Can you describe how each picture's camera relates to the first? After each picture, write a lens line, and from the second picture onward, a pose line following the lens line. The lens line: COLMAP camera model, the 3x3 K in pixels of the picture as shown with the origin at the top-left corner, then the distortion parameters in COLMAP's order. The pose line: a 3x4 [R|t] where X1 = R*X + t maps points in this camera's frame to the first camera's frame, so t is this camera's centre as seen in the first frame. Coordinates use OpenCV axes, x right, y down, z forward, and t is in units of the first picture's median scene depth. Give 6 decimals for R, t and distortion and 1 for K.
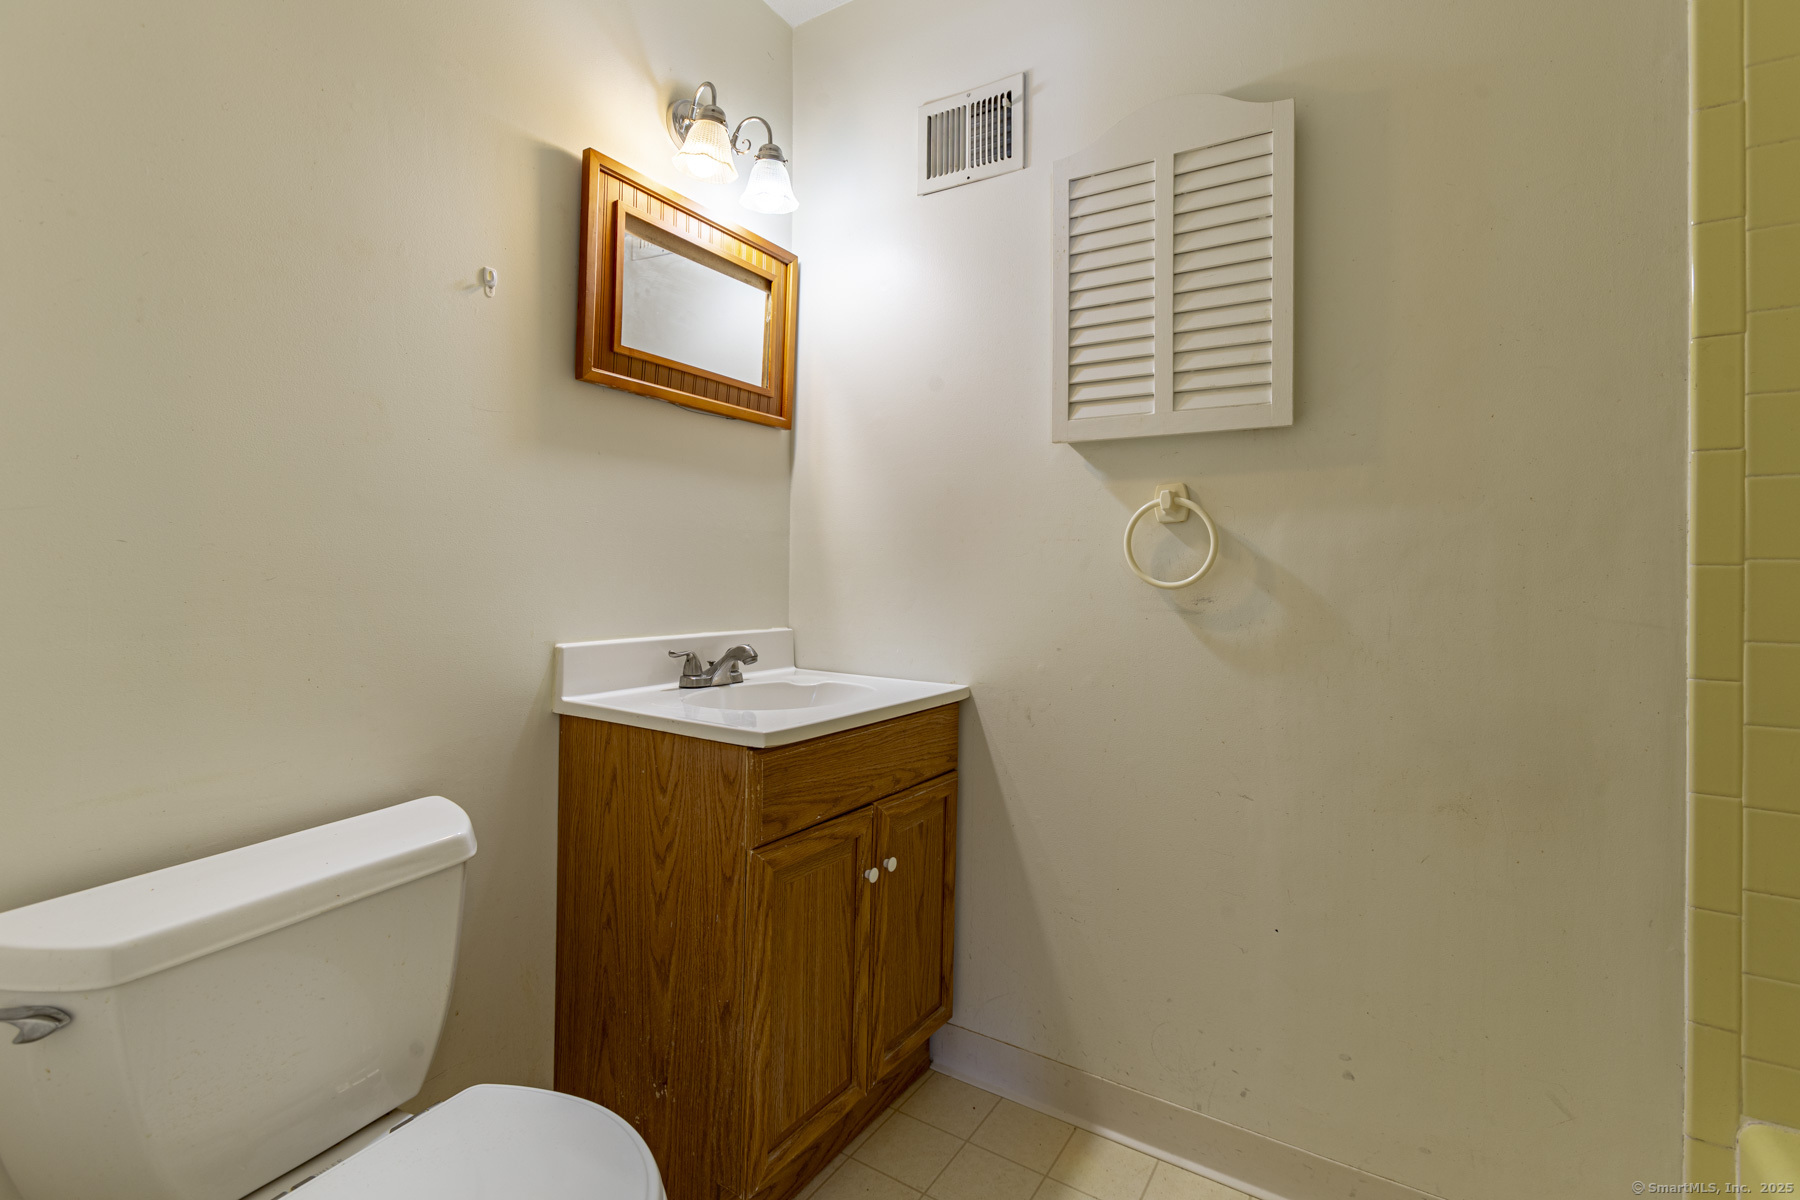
lens RADIAL K [[841.3, 0, 880.8], [0, 841.3, 566.4], [0, 0, 1]] dist [-0.013961, 0.009035]
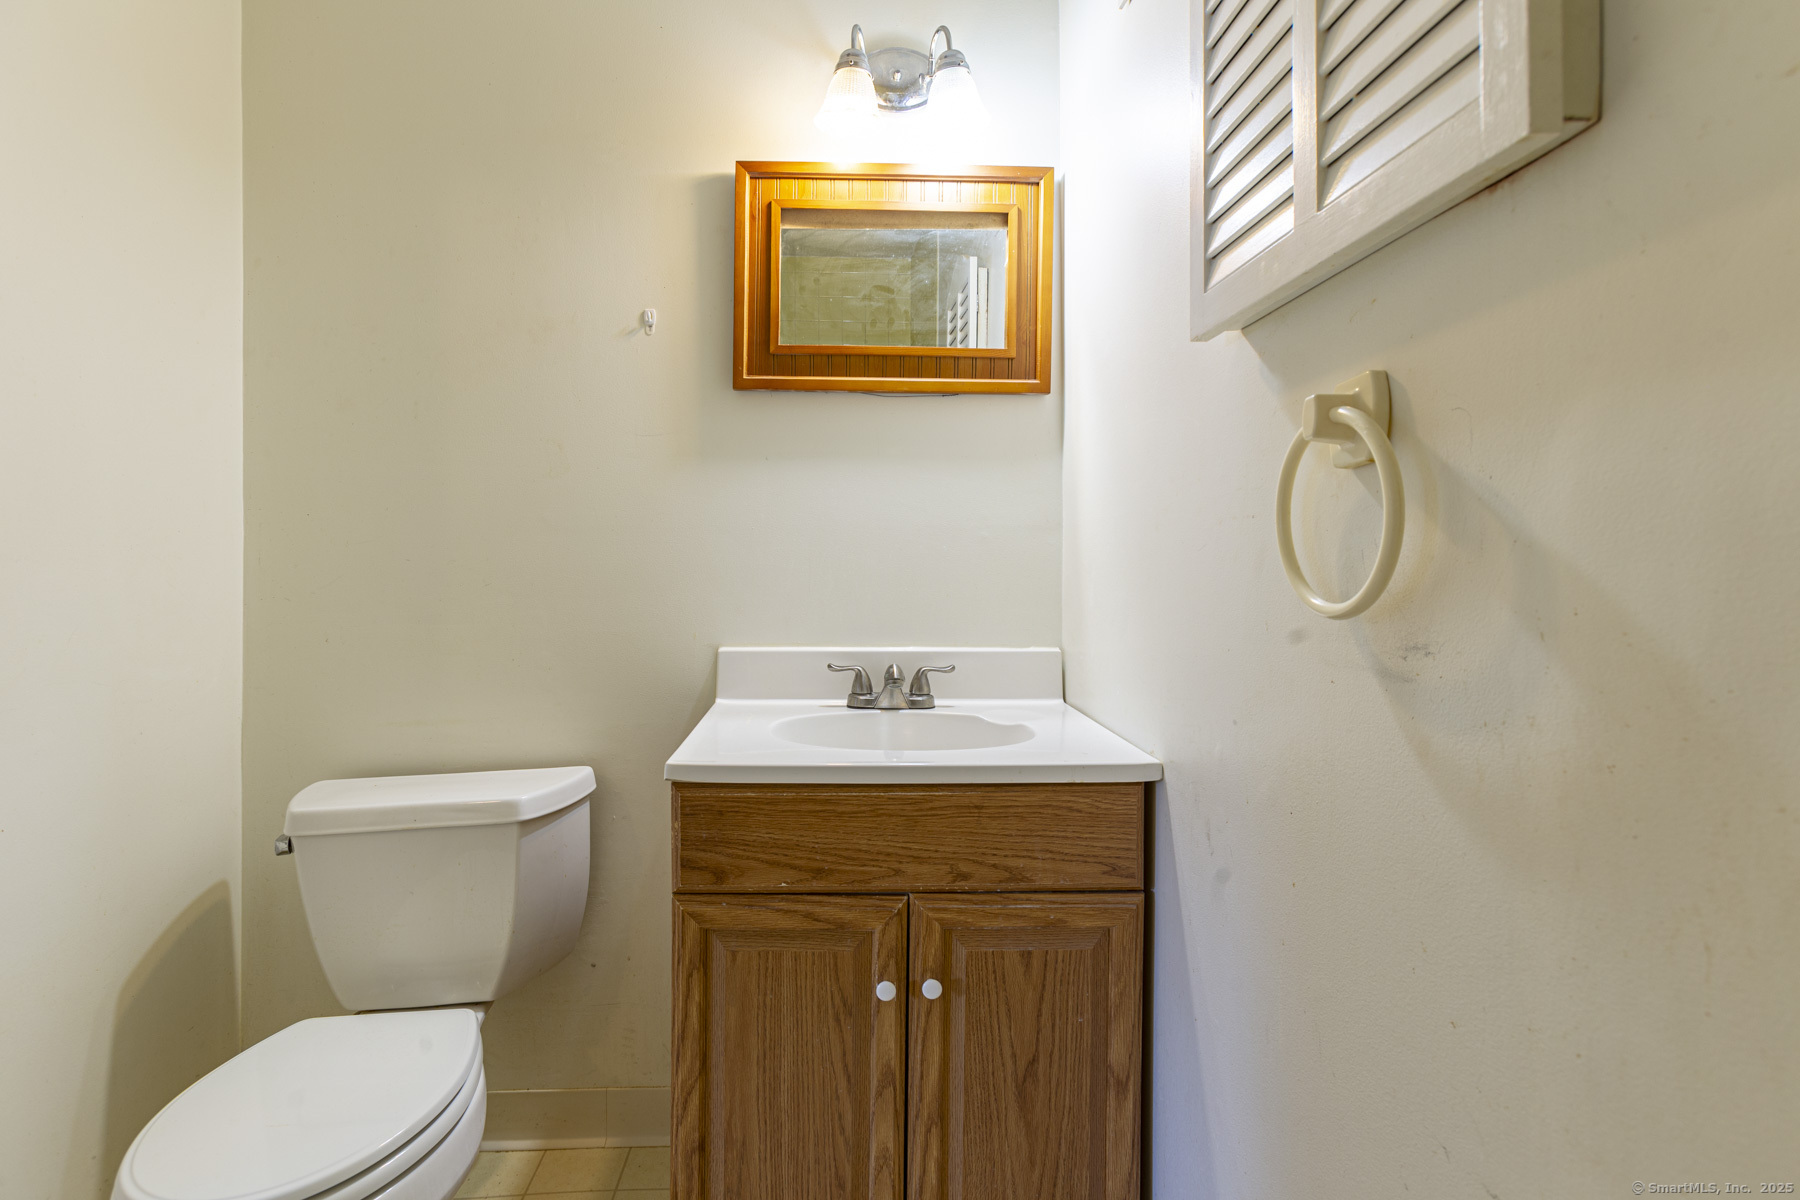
lens RADIAL K [[841.3, 0, 848.4], [0, 841.3, 561.6], [0, 0, 1]] dist [-0.013961, 0.009035]
pose [[0.555313, -0.015768, -0.831492, 0.564353], [0.012270, 0.999867, -0.010766, -0.000744], [0.831551, -0.004224, 0.555432, 0.541963]]
